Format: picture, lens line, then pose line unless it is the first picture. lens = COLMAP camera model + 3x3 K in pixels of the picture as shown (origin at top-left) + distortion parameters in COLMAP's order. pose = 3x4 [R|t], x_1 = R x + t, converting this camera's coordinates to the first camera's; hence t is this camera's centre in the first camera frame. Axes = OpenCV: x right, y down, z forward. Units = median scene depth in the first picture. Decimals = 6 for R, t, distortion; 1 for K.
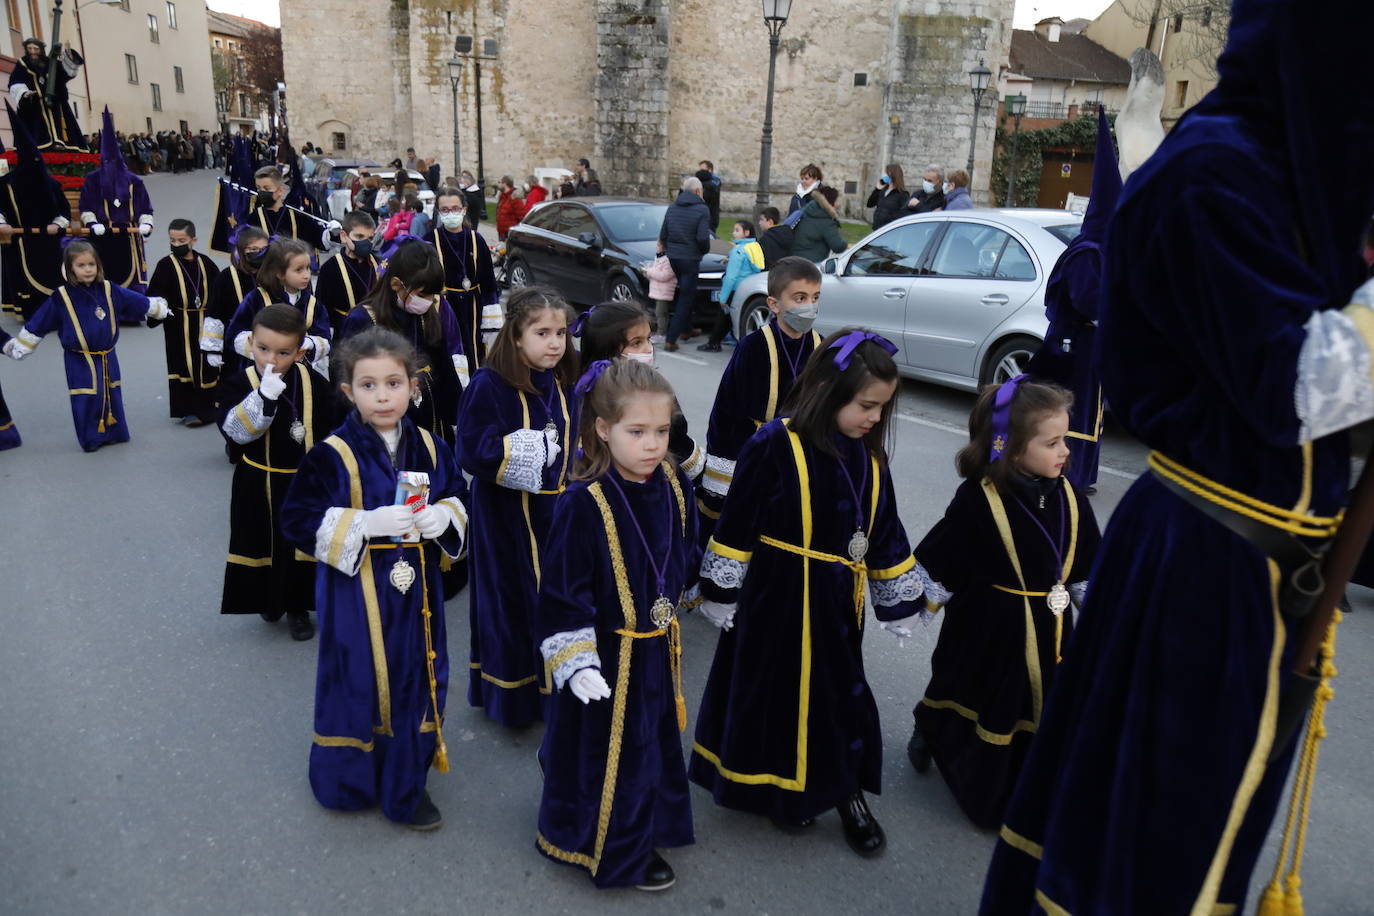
lens RADIAL K [[1005.5, 0, 685.0], [0, 1005.5, 463.6], [0, 0, 1]] dist [-0.009744, 0.000421]
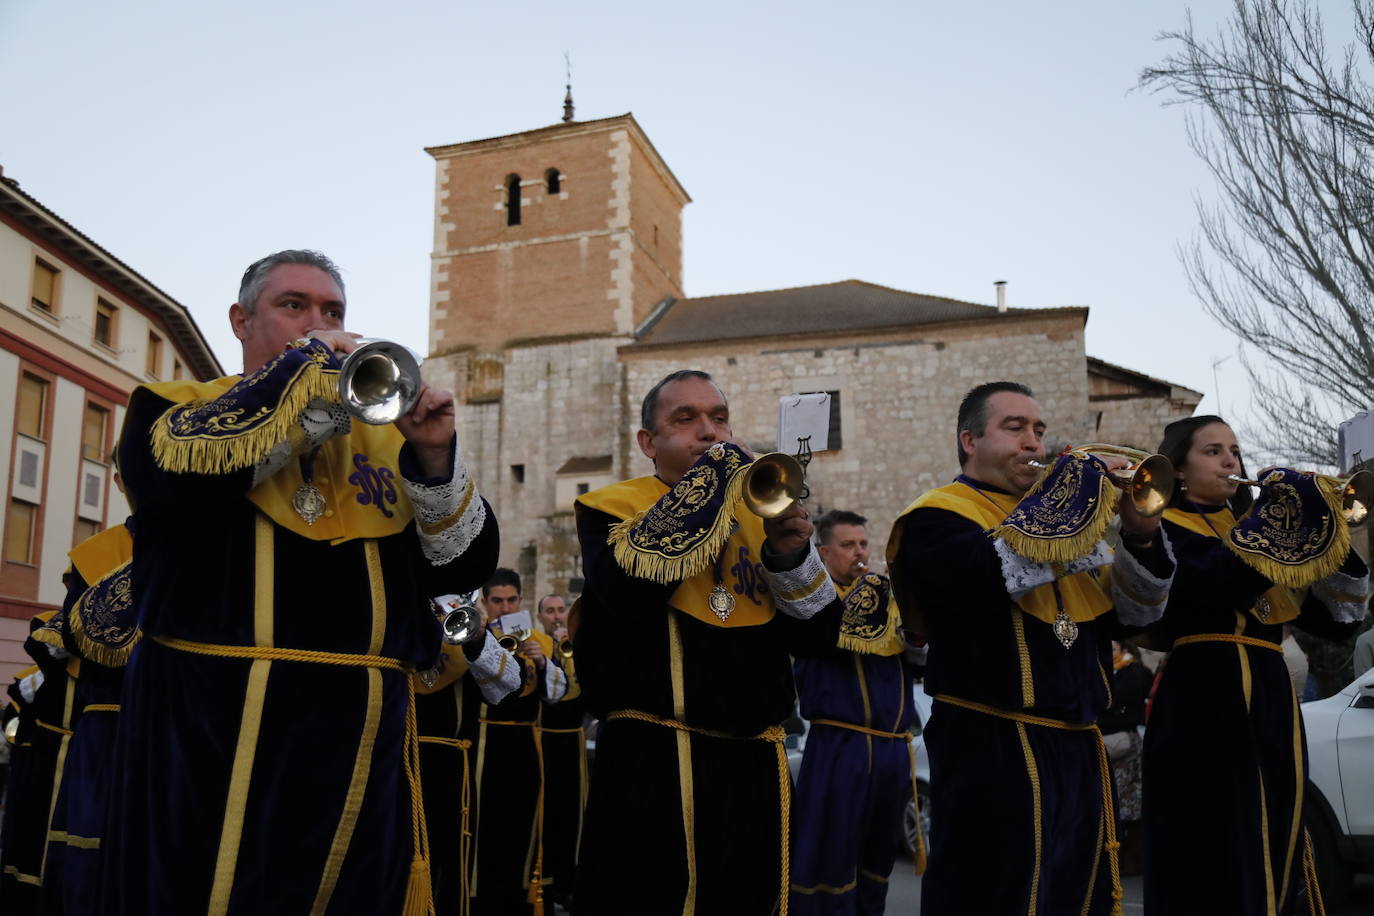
lens RADIAL K [[1255.9, 0, 692.5], [0, 1255.9, 469.5], [0, 0, 1]] dist [0.006915, -0.001201]
pose [[0.987216, -0.072281, -0.142055, 0.056828], [-0.001850, 0.886002, -0.463677, 0.042936], [0.159376, 0.458012, 0.874542, -0.092299]]
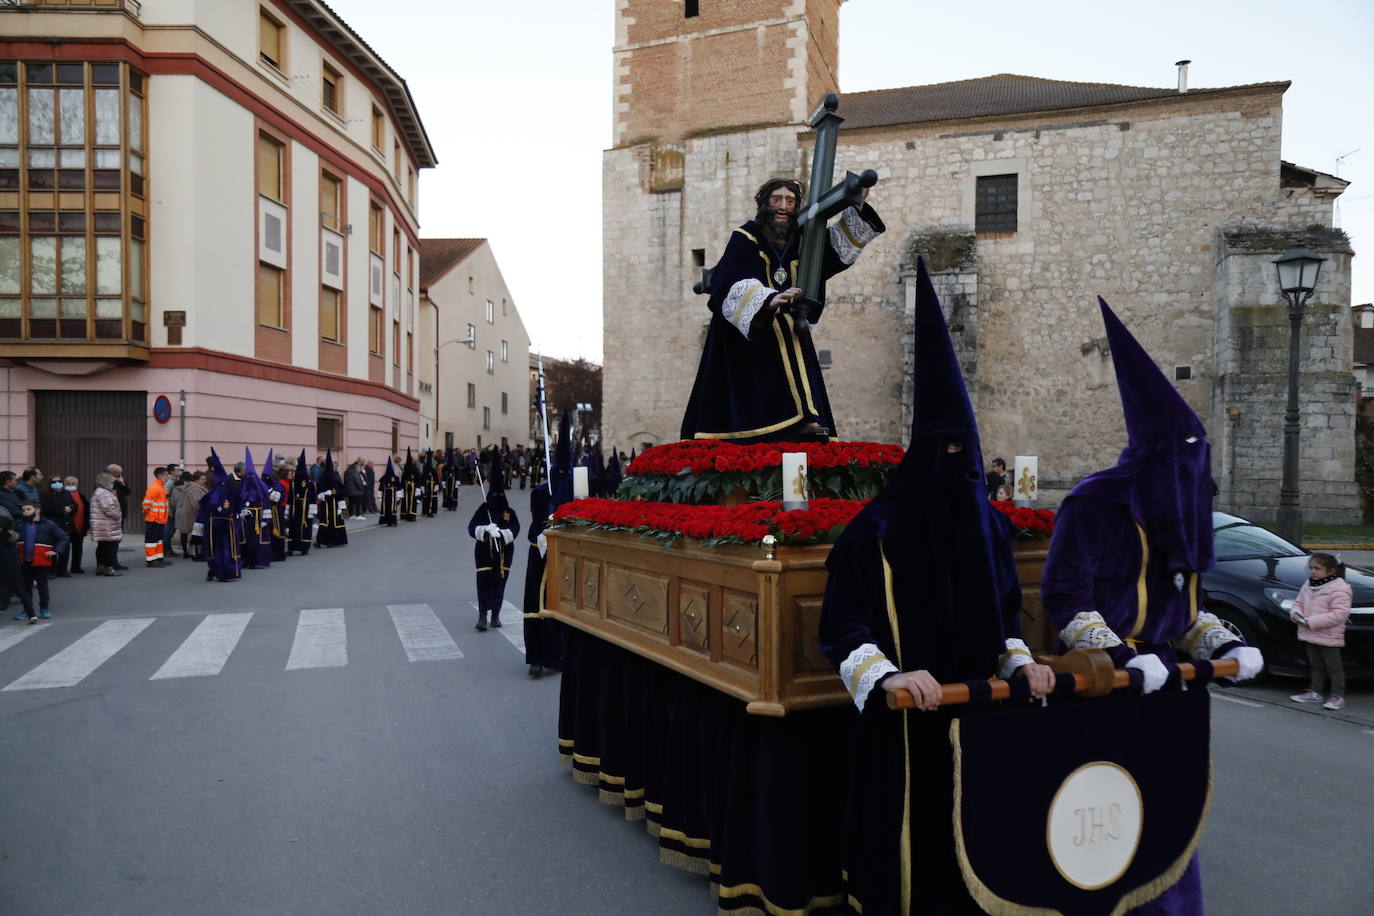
lens RADIAL K [[951.8, 0, 694.3], [0, 951.8, 472.1], [0, 0, 1]] dist [0.018711, 0.000118]
pose [[0.976100, -0.023888, -0.216003, -0.084108], [-0.037517, 0.960495, -0.275757, -0.022151], [0.214057, 0.277270, 0.936643, 0.069599]]
